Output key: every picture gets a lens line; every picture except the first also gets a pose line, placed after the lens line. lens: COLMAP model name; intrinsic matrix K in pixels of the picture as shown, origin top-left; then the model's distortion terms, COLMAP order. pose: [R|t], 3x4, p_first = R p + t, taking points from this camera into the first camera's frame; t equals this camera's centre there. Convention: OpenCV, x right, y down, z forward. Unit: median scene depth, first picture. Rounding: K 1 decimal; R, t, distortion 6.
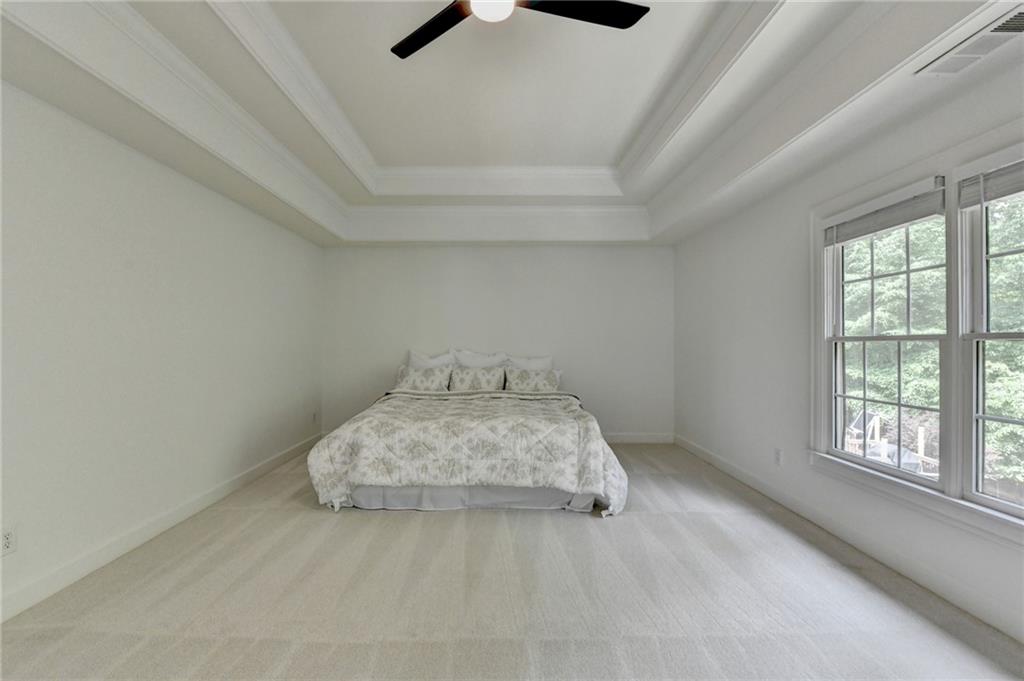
lens RADIAL K [[431.2, 0, 497.3], [0, 431.2, 345.0], [0, 0, 1]] dist [-0.008817, -0.000588]
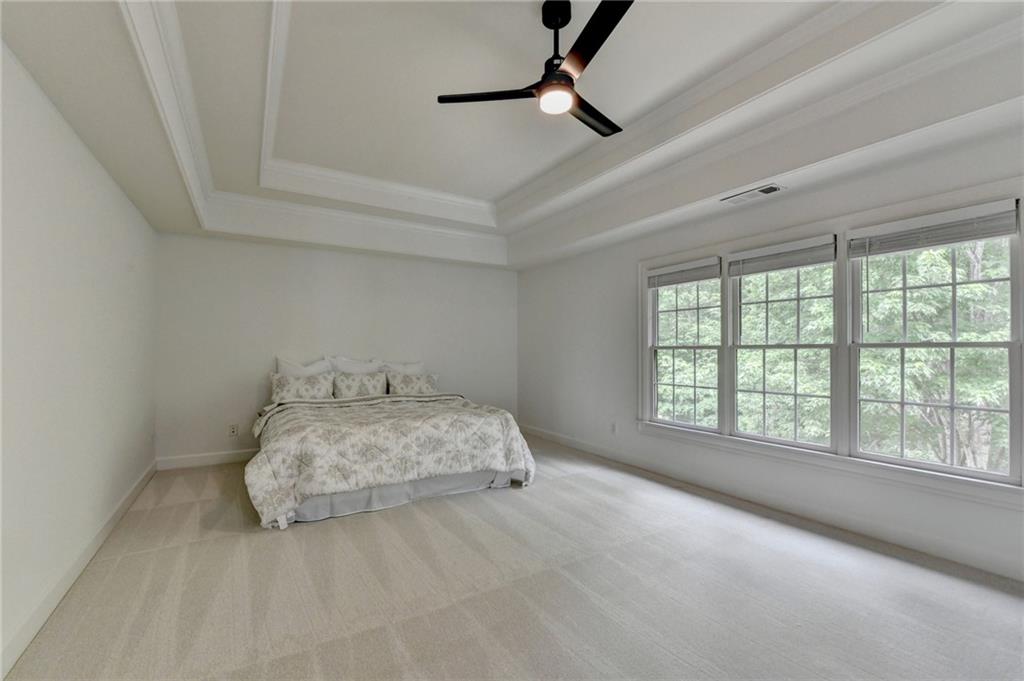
lens RADIAL K [[426.0, 0, 500.4], [0, 426.0, 352.5], [0, 0, 1]] dist [-0.000726, -0.000099]
pose [[0.857973, -0.001407, 0.513692, -0.443990], [0.000437, 0.999998, 0.002010, 0.000488], [-0.513694, -0.001500, 0.857972, -0.039236]]
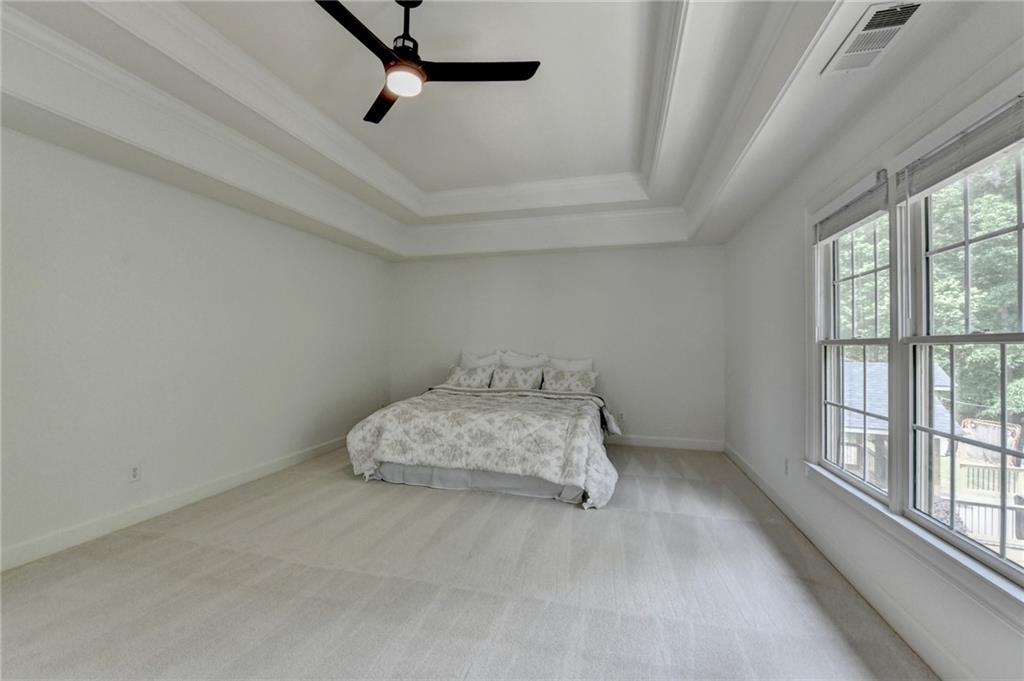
lens RADIAL K [[434.3, 0, 498.1], [0, 434.3, 342.4], [0, 0, 1]] dist [-0.001895, -0.000266]
pose [[0.963176, 0.002646, -0.268860, 0.319829], [-0.005500, 0.999936, -0.009863, -0.000677], [0.268817, 0.010979, 0.963129, -0.096337]]
